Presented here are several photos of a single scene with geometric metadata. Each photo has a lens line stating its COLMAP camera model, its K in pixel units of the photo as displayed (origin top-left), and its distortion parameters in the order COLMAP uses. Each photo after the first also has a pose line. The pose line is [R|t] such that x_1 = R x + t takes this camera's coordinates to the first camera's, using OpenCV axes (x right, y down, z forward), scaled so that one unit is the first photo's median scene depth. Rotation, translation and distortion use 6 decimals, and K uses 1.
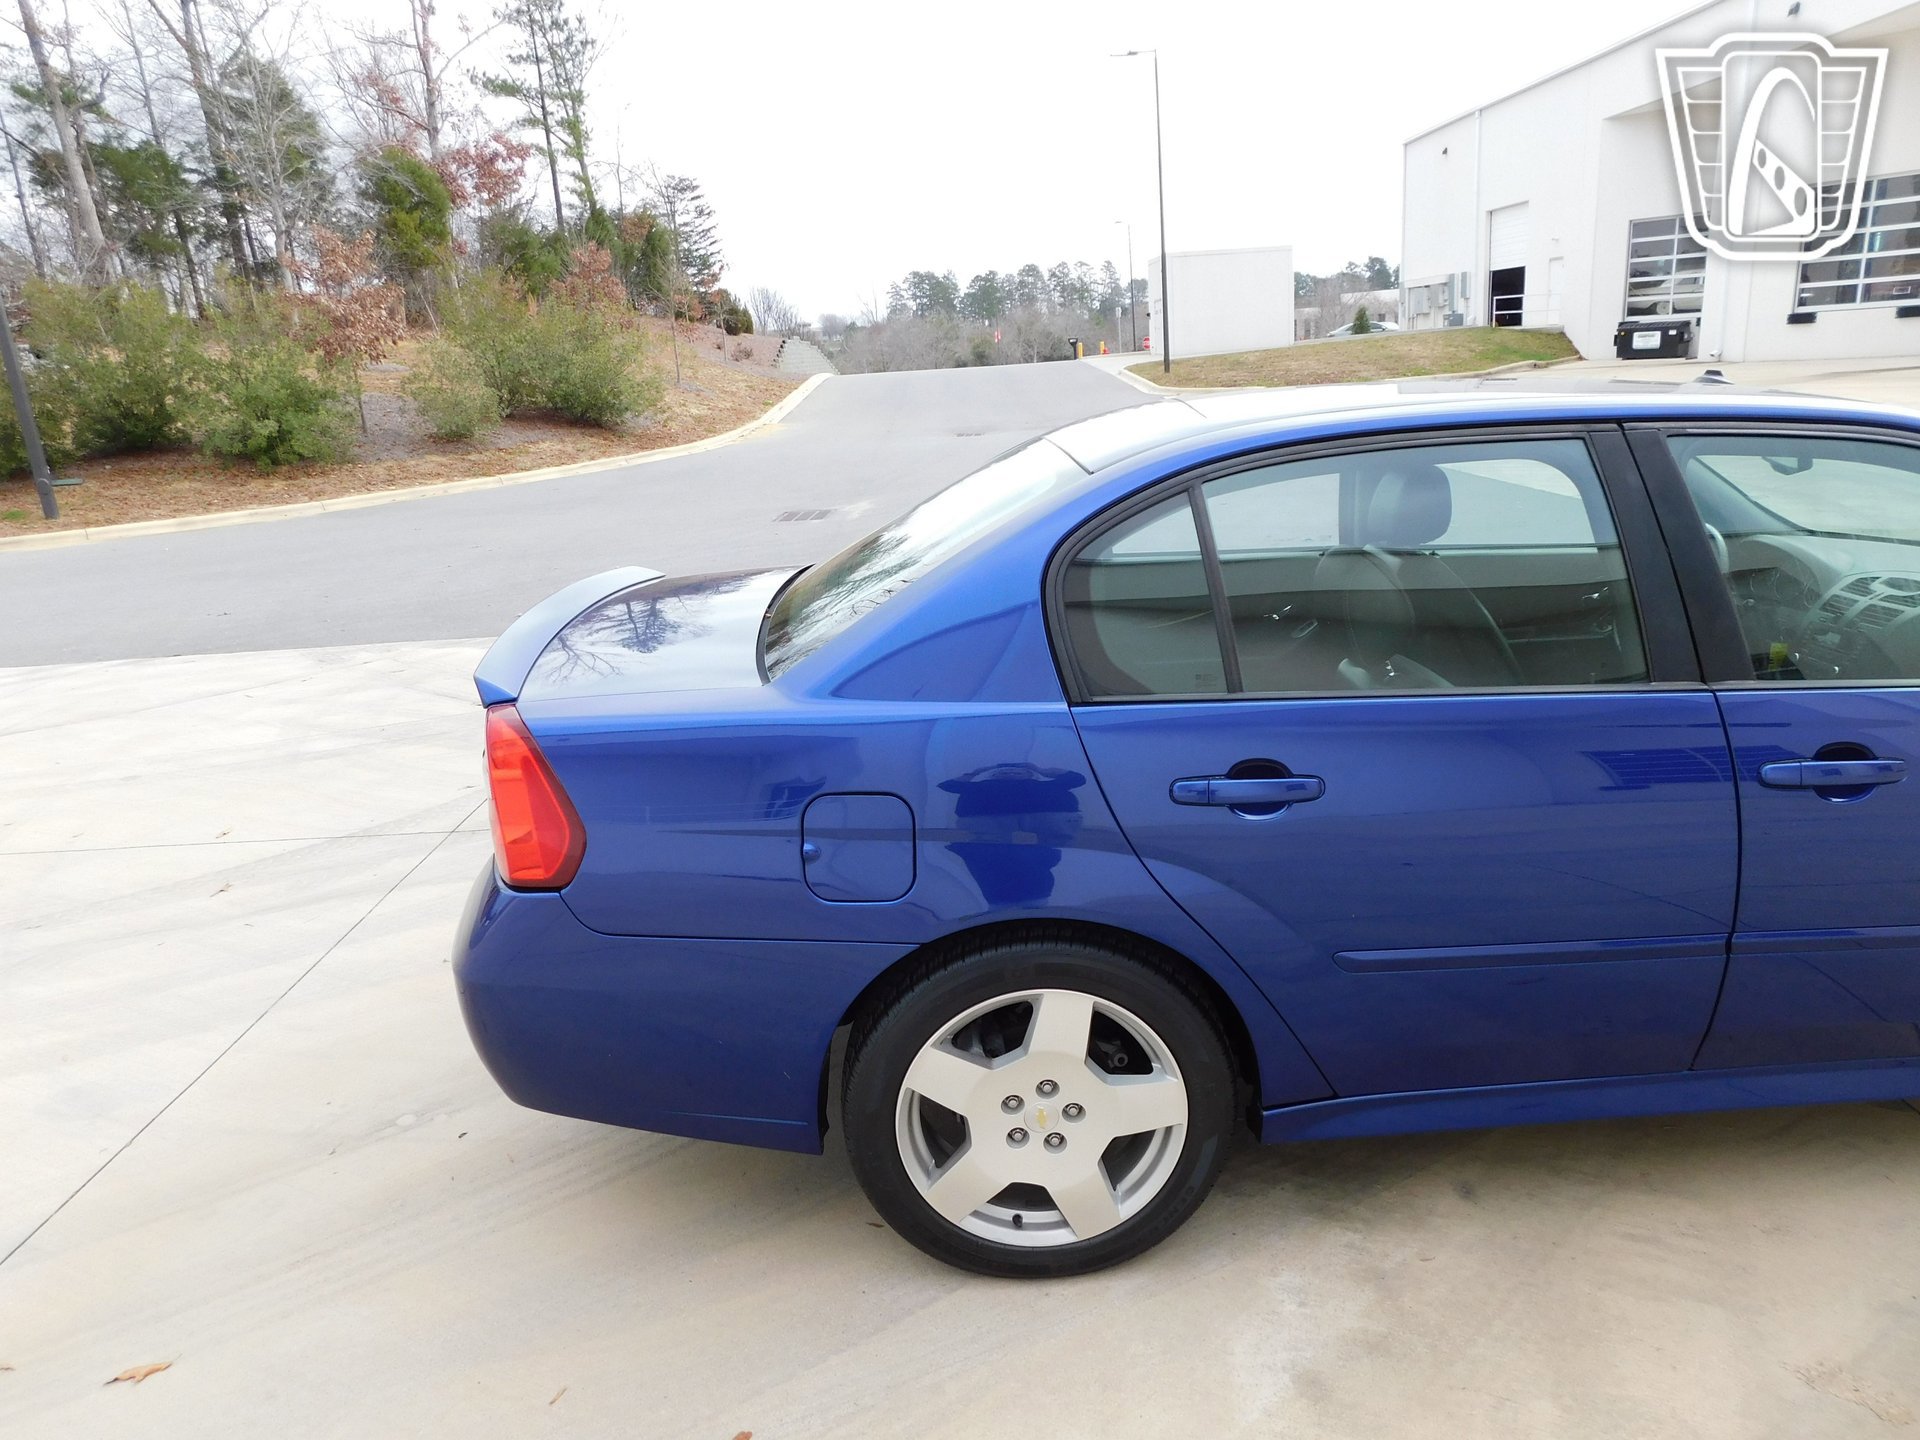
lens RADIAL K [[1258.3, 0, 960.2], [0, 1258.3, 717.8], [0, 0, 1]] dist [-0.069531, 0.049452]
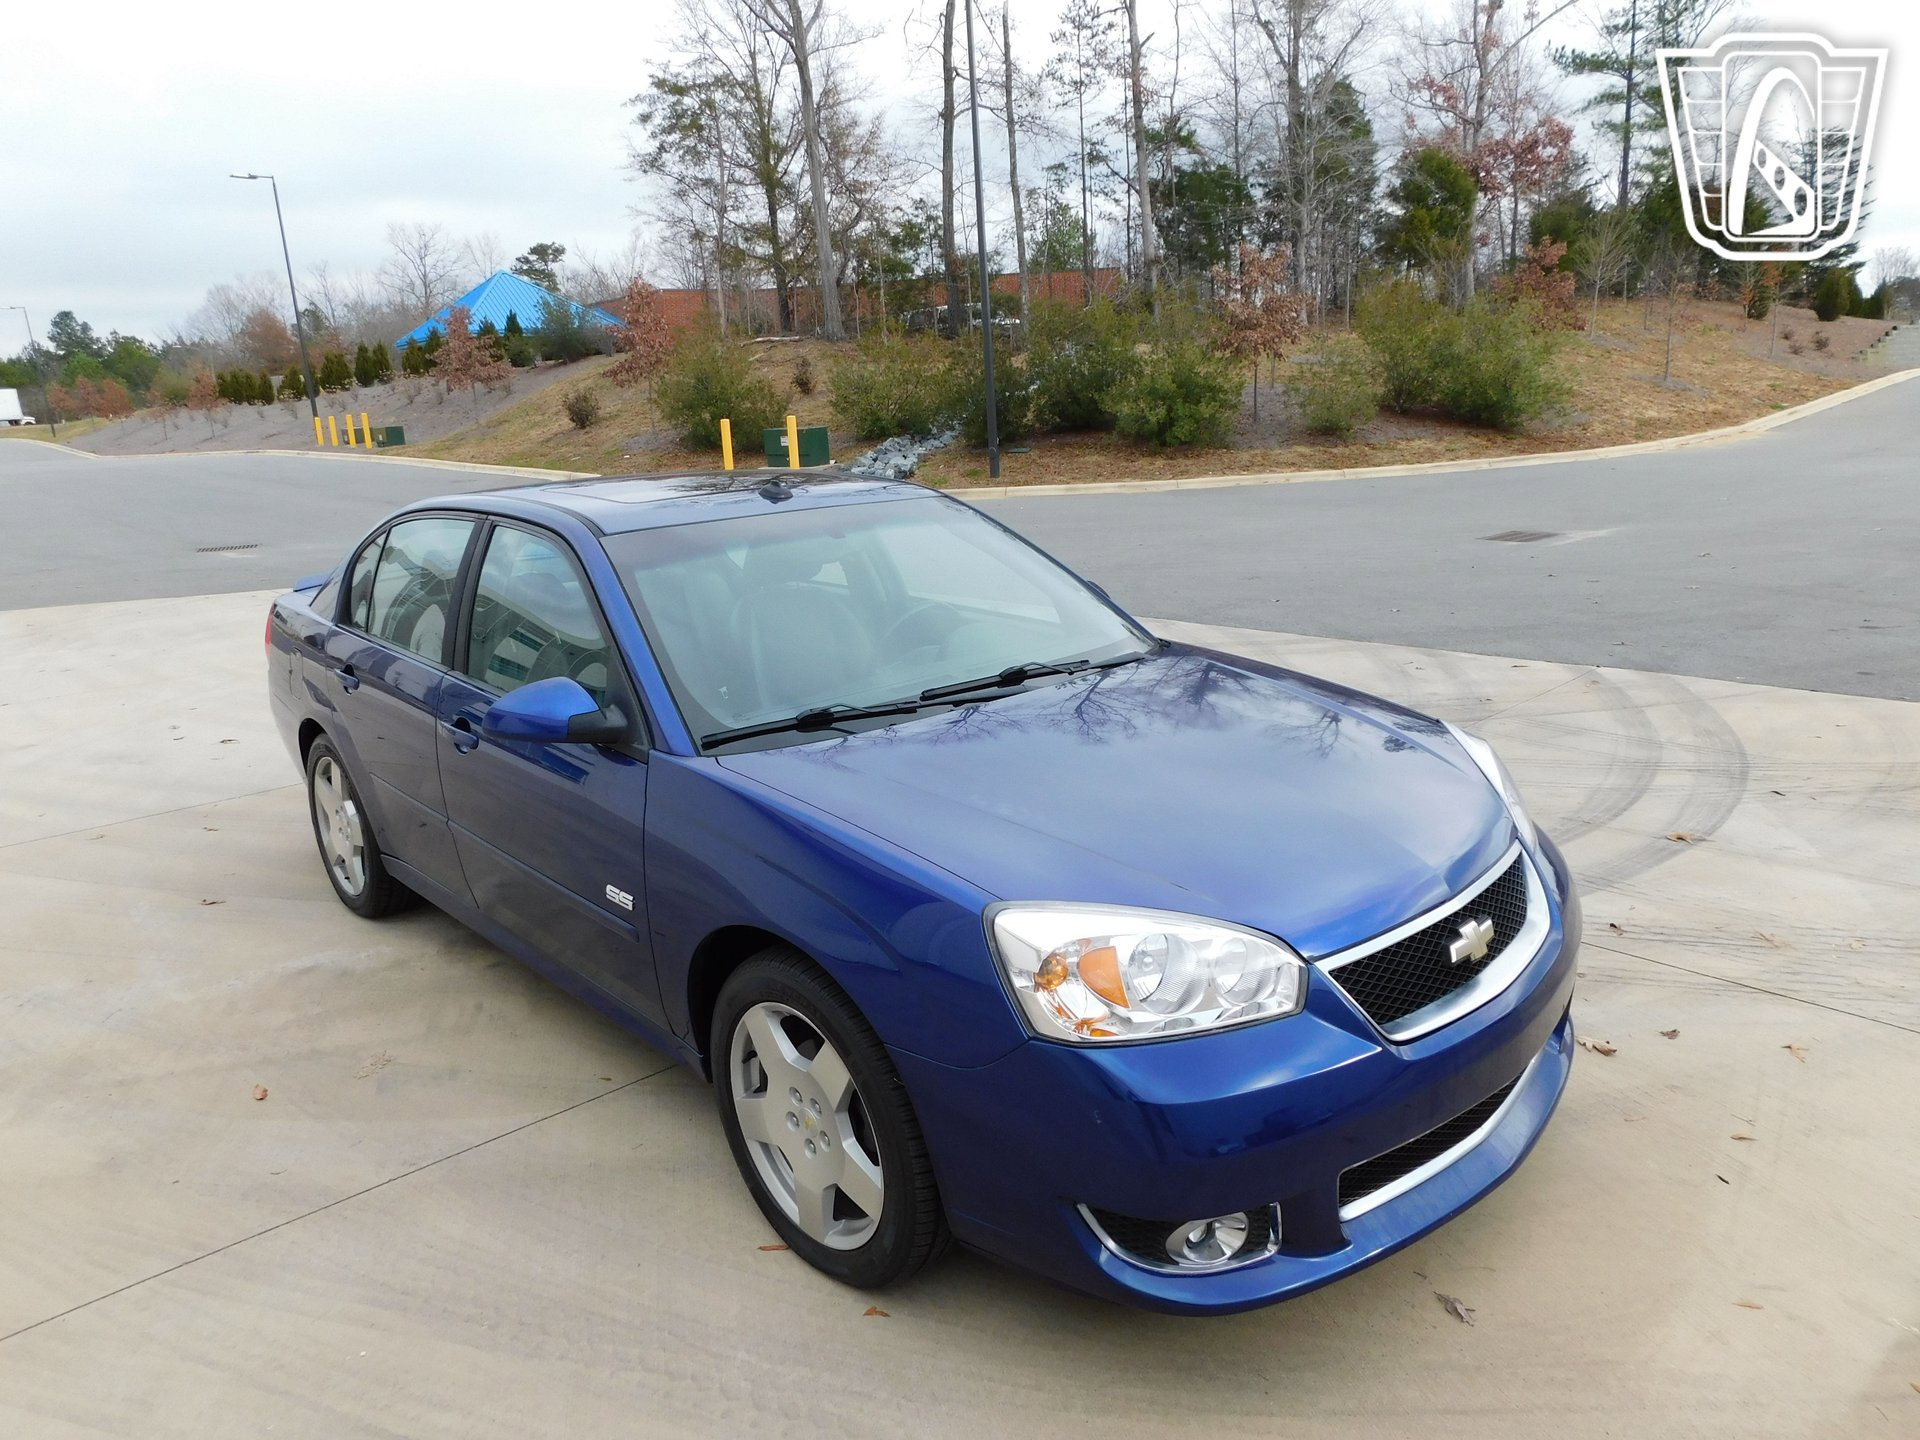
lens RADIAL K [[1274.8, 0, 967.4], [0, 1274.8, 720.9], [0, 0, 1]] dist [-0.068993, 0.058409]
pose [[0.677547, 0.203501, -0.706766, 0.118436], [-0.193298, 0.976447, 0.095845, -0.013543], [0.709624, 0.071677, 0.700925, 0.013785]]
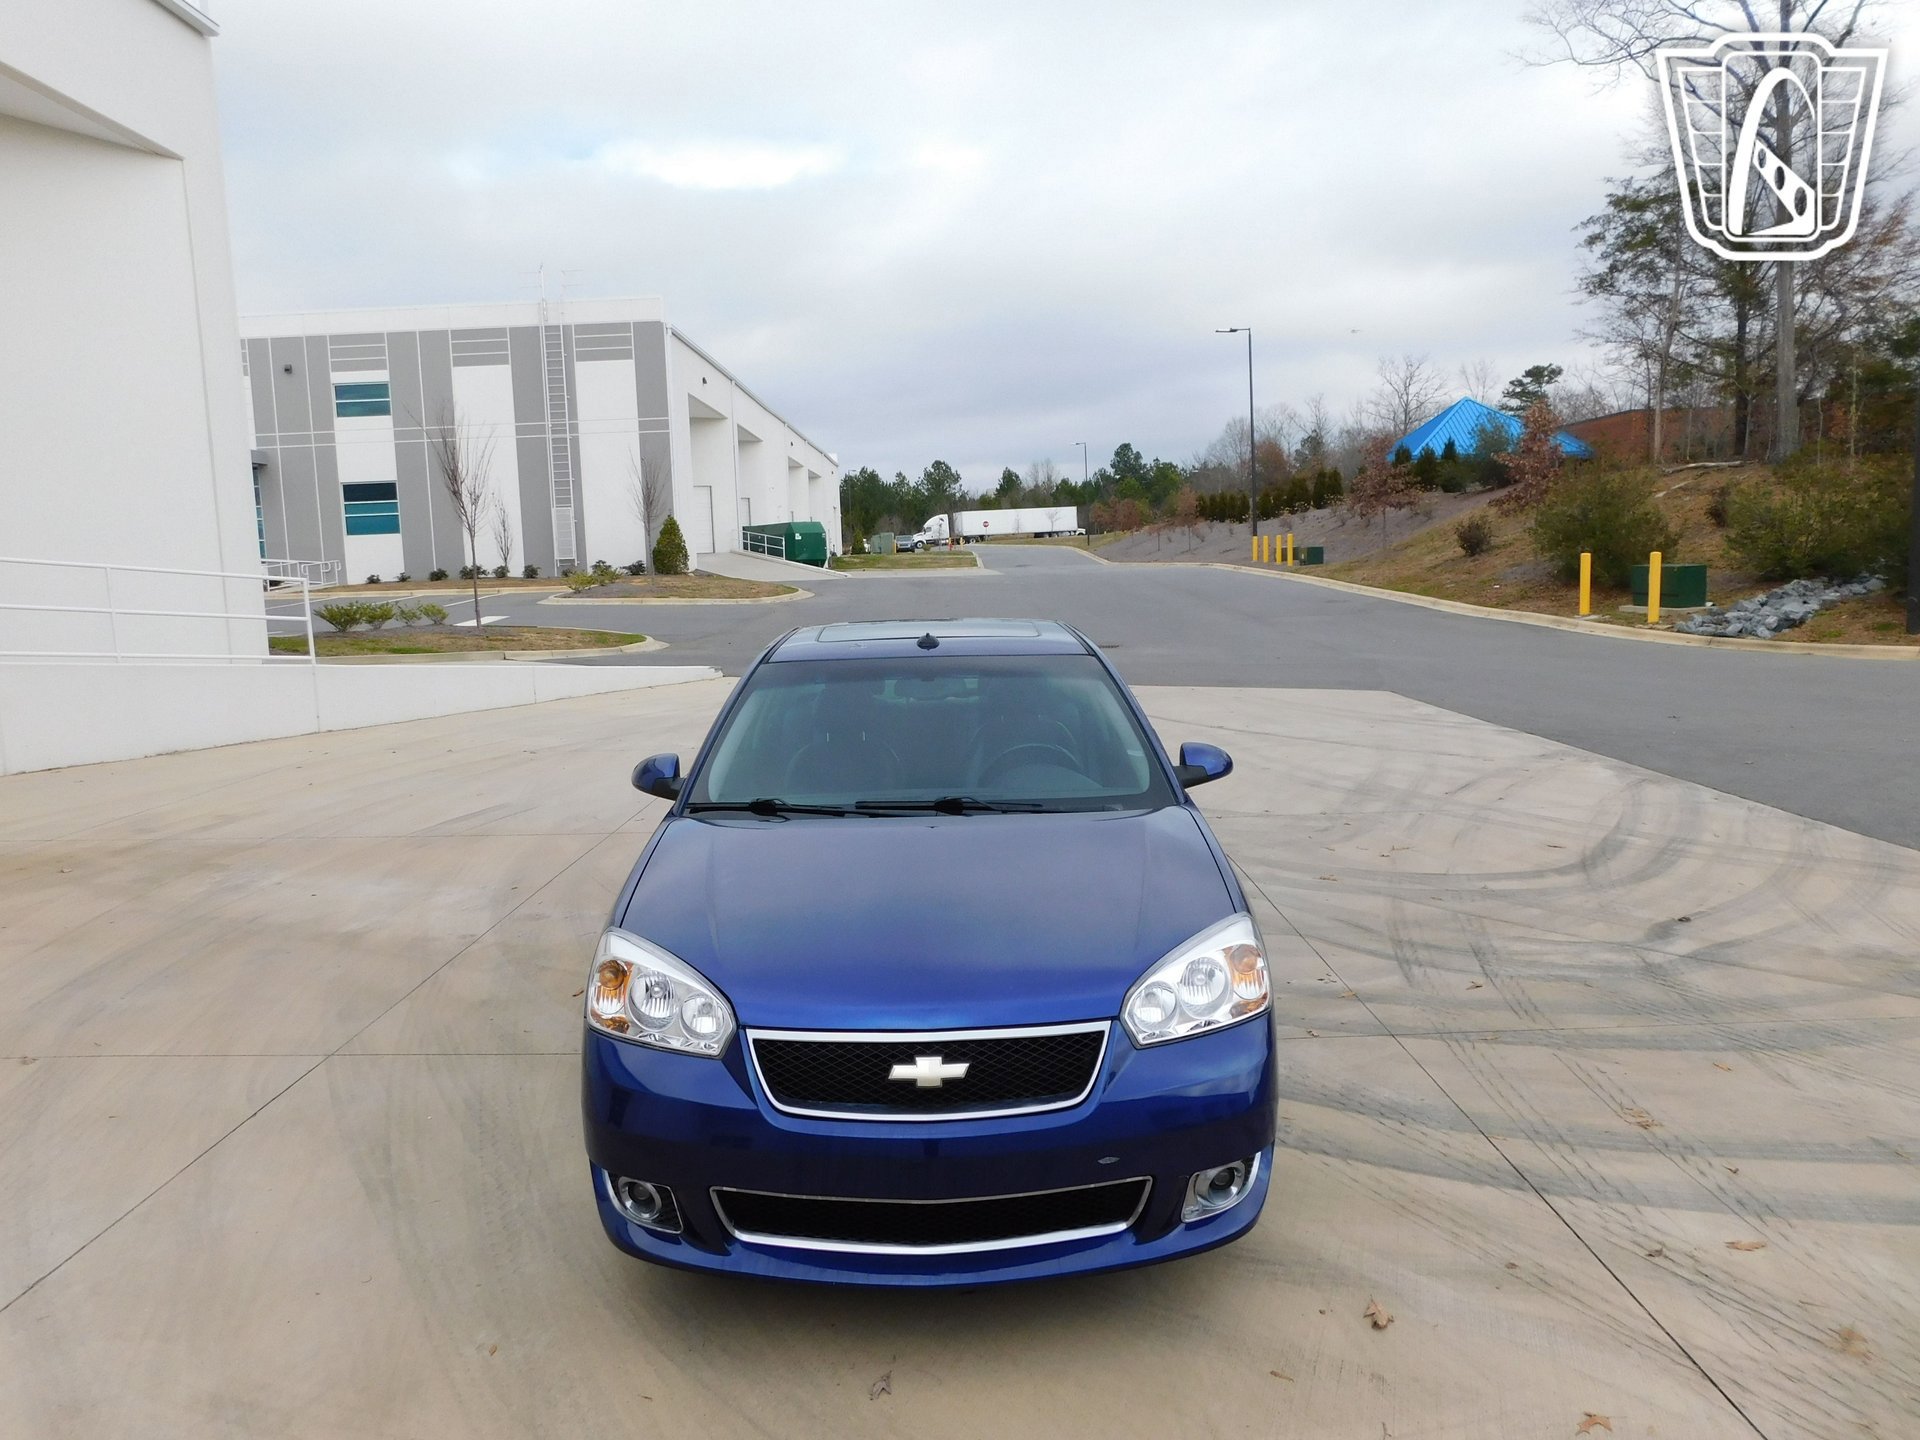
lens RADIAL K [[1286.4, 0, 960.0], [0, 1286.4, 720.0], [0, 0, 1]] dist [-0.072764, 0.068258]
pose [[0.006791, 0.179344, -0.983763, 0.157458], [-0.246348, 0.953765, 0.172175, -0.032780], [0.969158, 0.241179, 0.050658, 0.066782]]
